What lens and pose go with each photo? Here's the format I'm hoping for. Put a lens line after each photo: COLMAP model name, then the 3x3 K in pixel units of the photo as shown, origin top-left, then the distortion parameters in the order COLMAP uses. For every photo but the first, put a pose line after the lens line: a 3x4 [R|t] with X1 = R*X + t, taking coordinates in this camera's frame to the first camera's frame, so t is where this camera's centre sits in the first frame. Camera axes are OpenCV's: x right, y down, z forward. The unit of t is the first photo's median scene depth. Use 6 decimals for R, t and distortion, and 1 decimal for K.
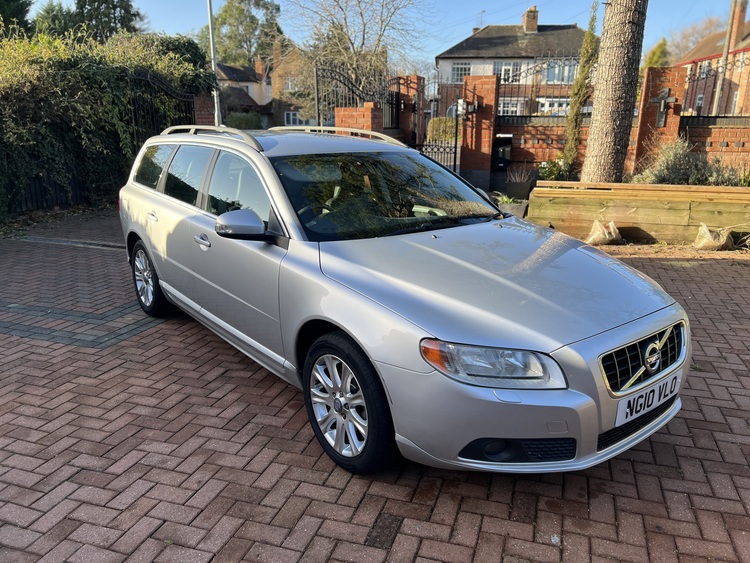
lens RADIAL K [[562.6, 0, 375.0], [0, 562.6, 281.5], [0, 0, 1]] dist [0.045542, -0.044804]
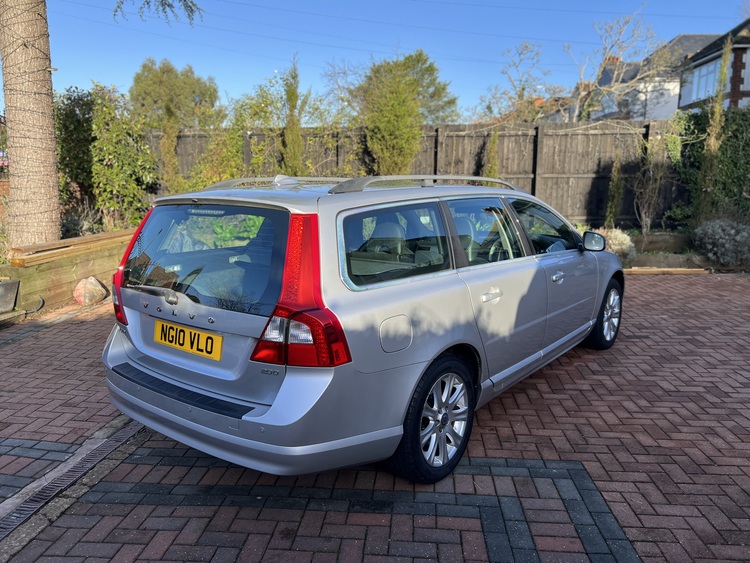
lens RADIAL K [[562.6, 0, 375.0], [0, 562.6, 281.5], [0, 0, 1]] dist [0.045542, -0.044804]
pose [[-0.230241, -0.174338, 0.957390, -1.413483], [0.265126, 0.935367, 0.234087, -0.460119], [-0.936321, 0.307725, -0.169138, 1.677792]]
